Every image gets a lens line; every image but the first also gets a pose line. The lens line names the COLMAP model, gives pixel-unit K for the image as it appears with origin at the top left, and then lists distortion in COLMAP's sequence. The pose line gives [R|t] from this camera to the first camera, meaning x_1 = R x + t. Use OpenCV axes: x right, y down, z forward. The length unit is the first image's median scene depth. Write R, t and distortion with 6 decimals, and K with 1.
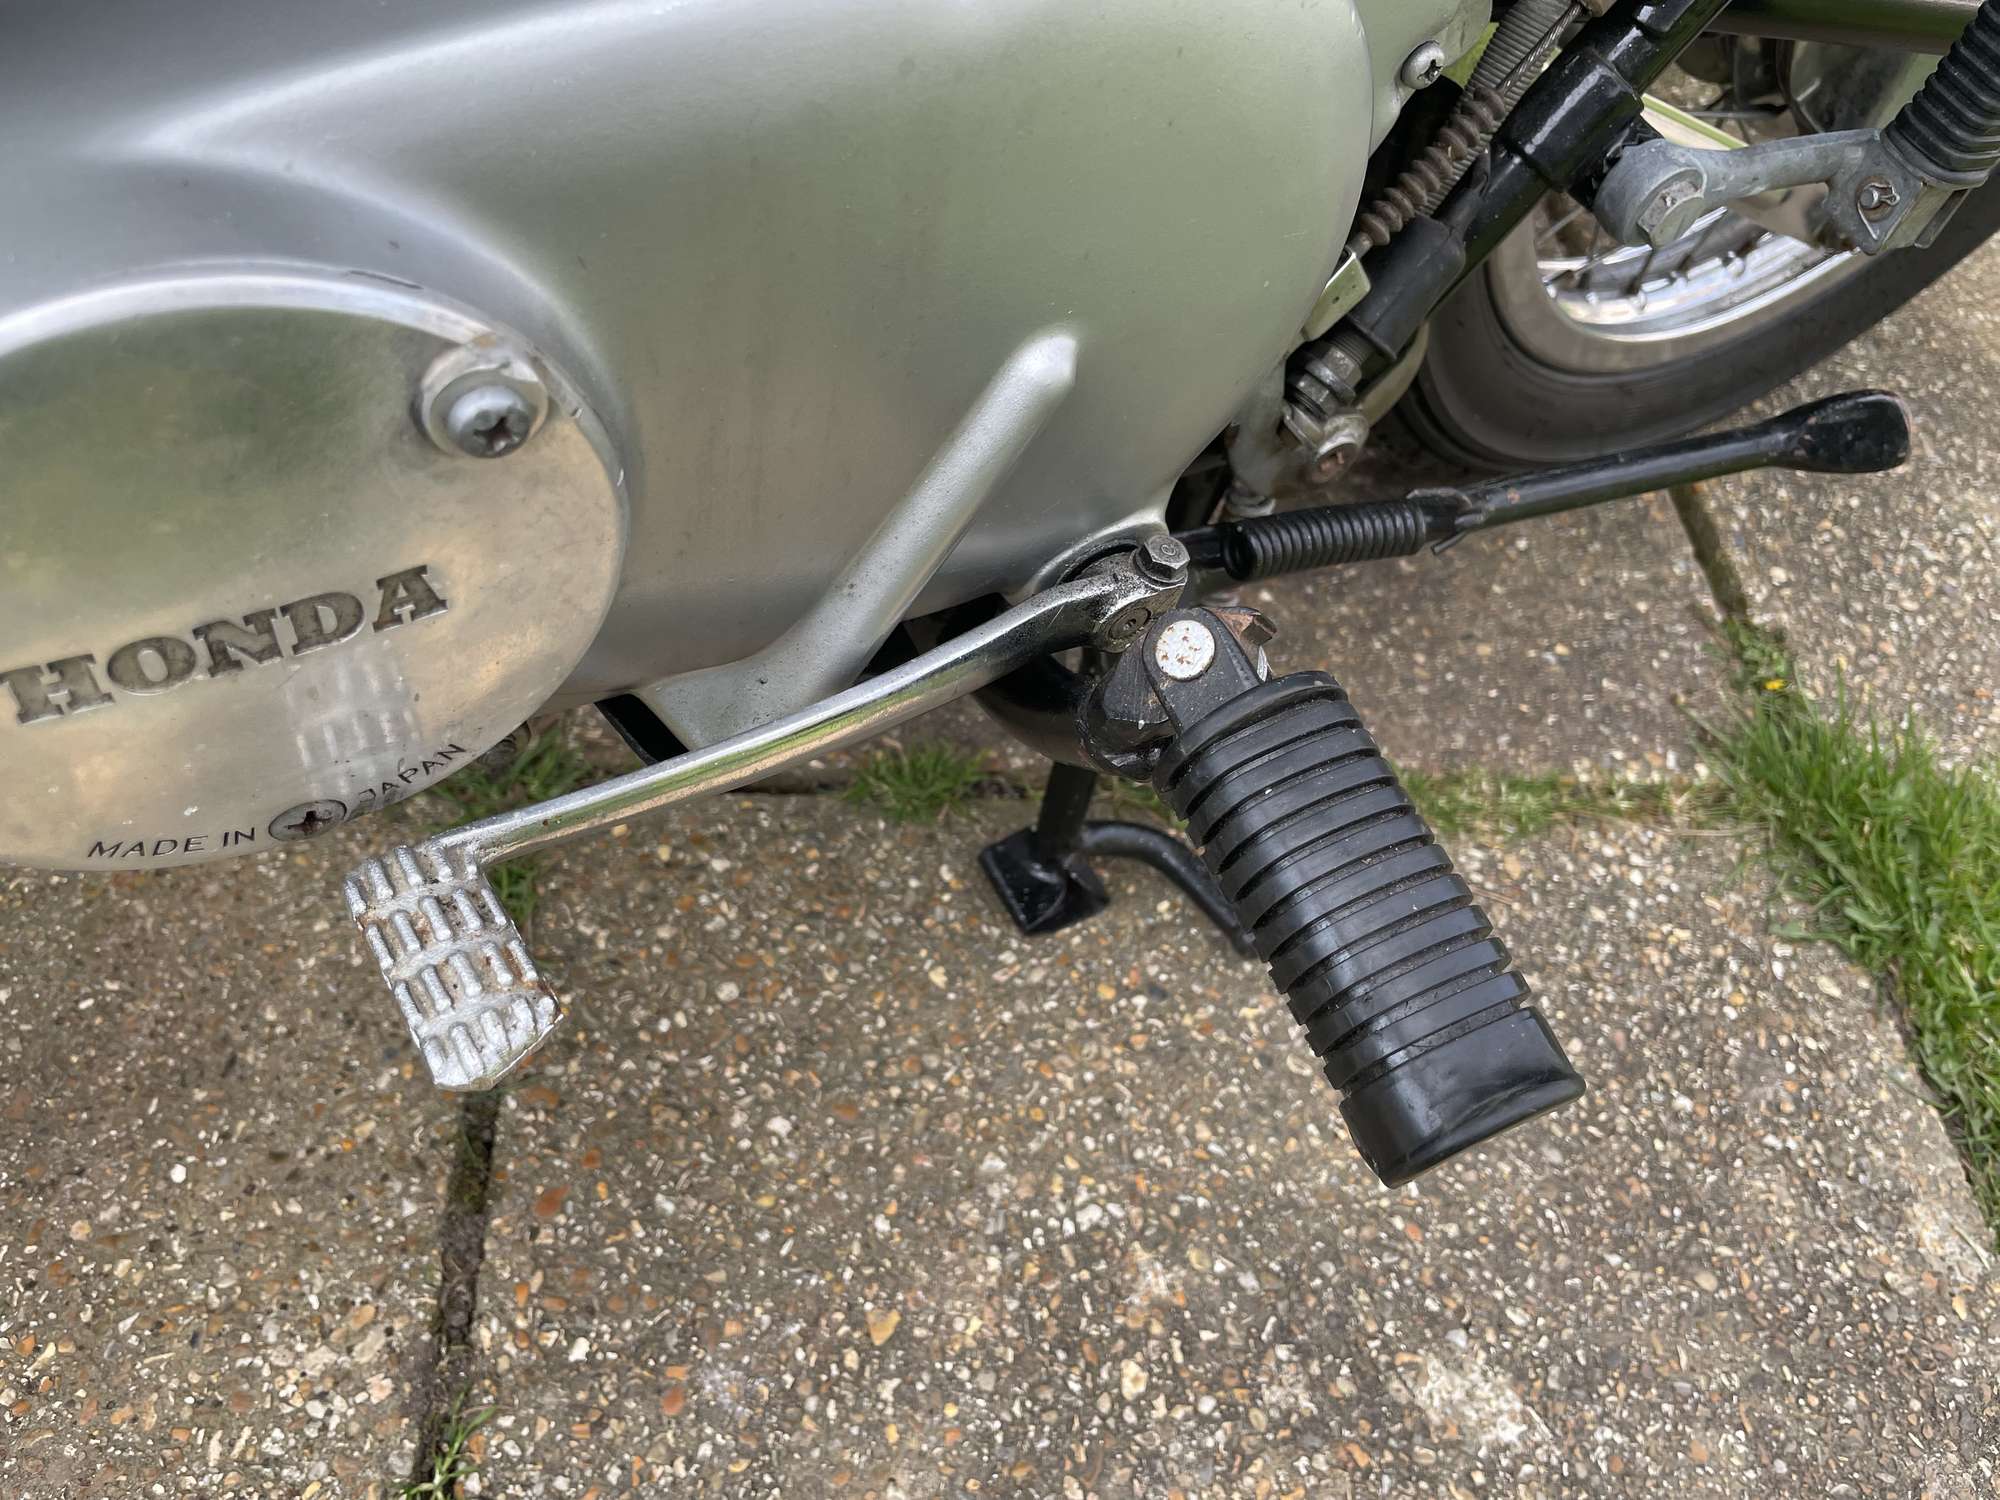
lens RADIAL K [[1538.8, 0, 1011.5], [0, 1538.8, 736.2], [0, 0, 1]] dist [0.066620, -0.110792]
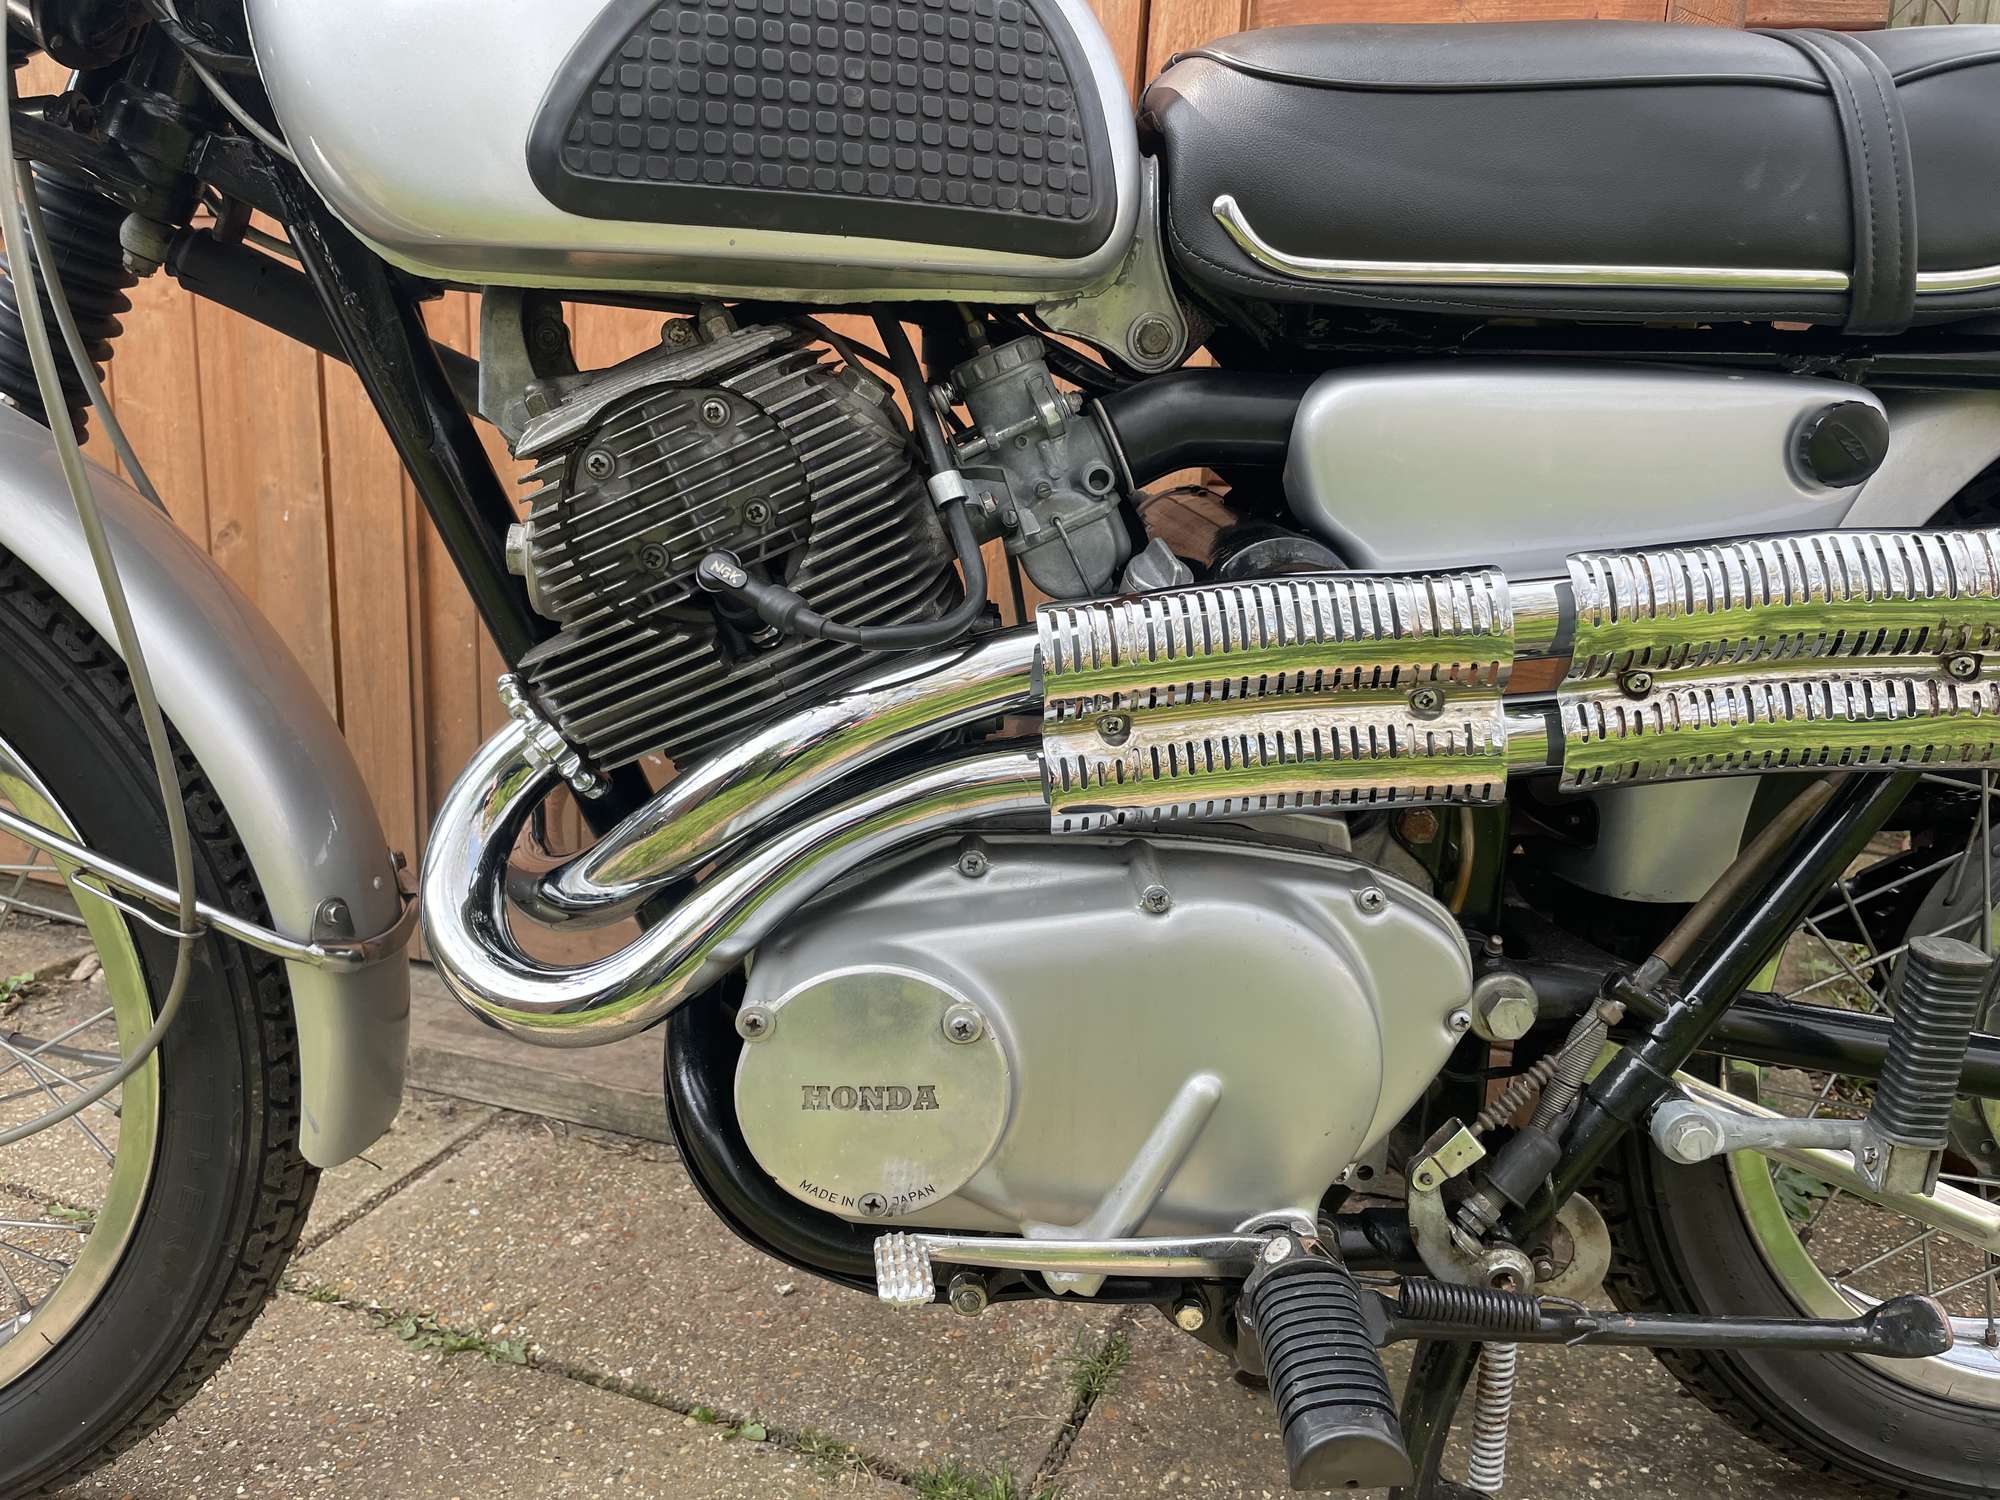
lens RADIAL K [[1538.8, 0, 1001.3], [0, 1538.8, 749.3], [0, 0, 1]] dist [0.066620, -0.110792]
pose [[0.883713, -0.037898, -0.466492, 0.794705], [-0.289924, 0.738126, -0.609191, 0.826730], [0.367417, 0.673597, 0.641304, -0.886191]]
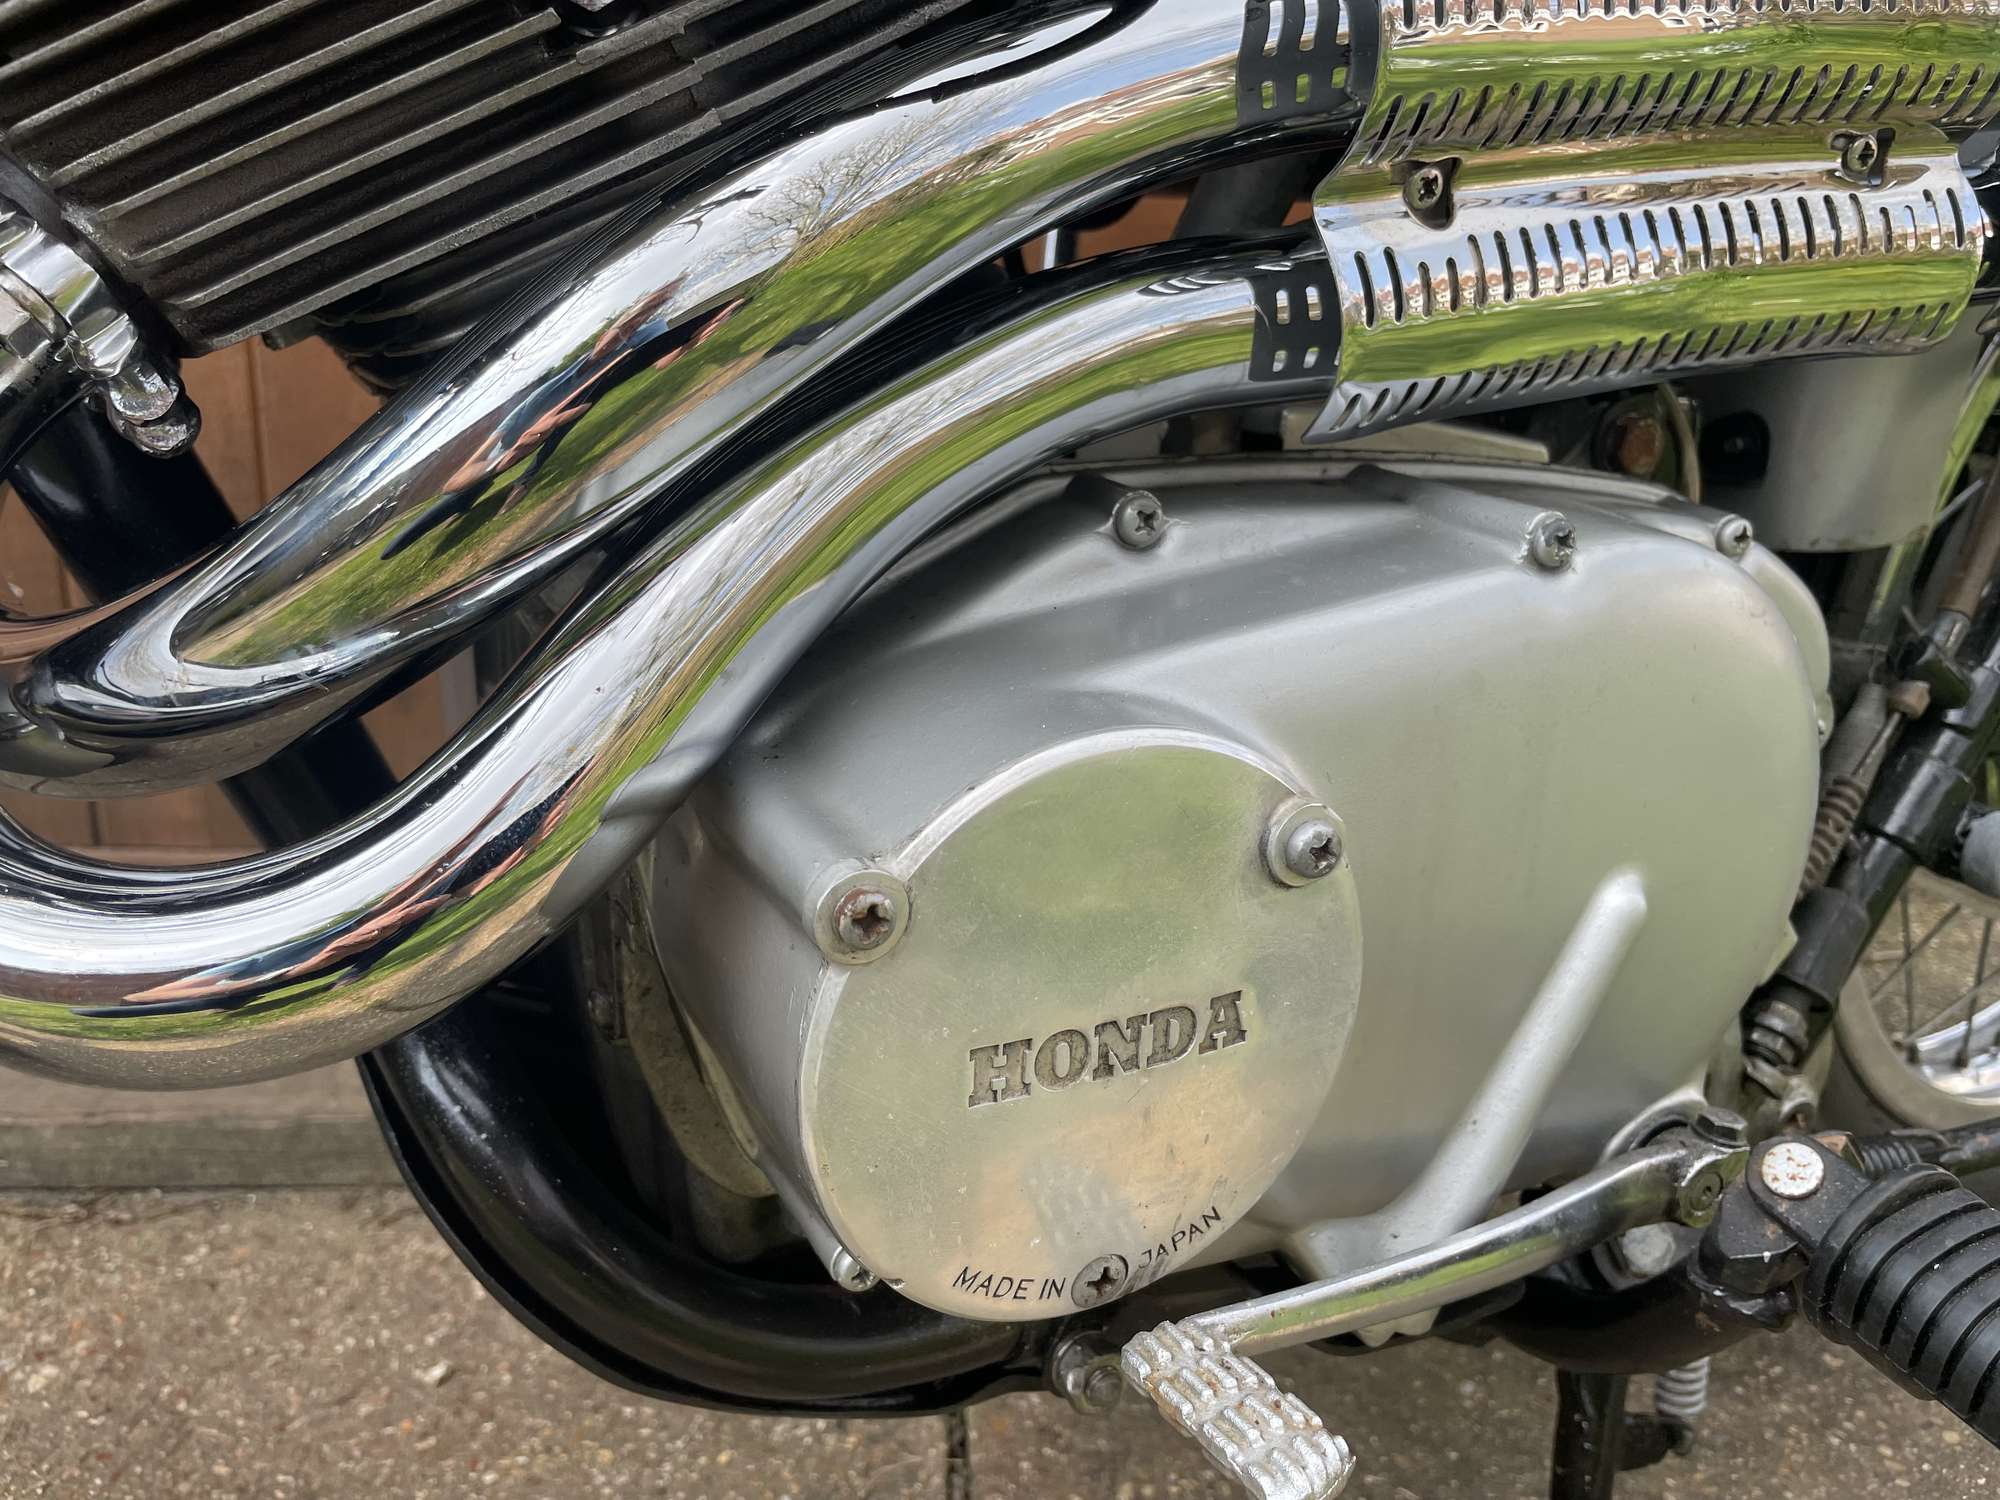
lens RADIAL K [[1538.8, 0, 993.4], [0, 1538.8, 756.1], [0, 0, 1]] dist [0.066620, -0.110792]
pose [[0.988860, -0.121474, -0.086020, -0.322359], [0.046874, 0.802646, -0.594611, 0.344136], [0.141273, 0.583955, 0.799399, -0.109637]]
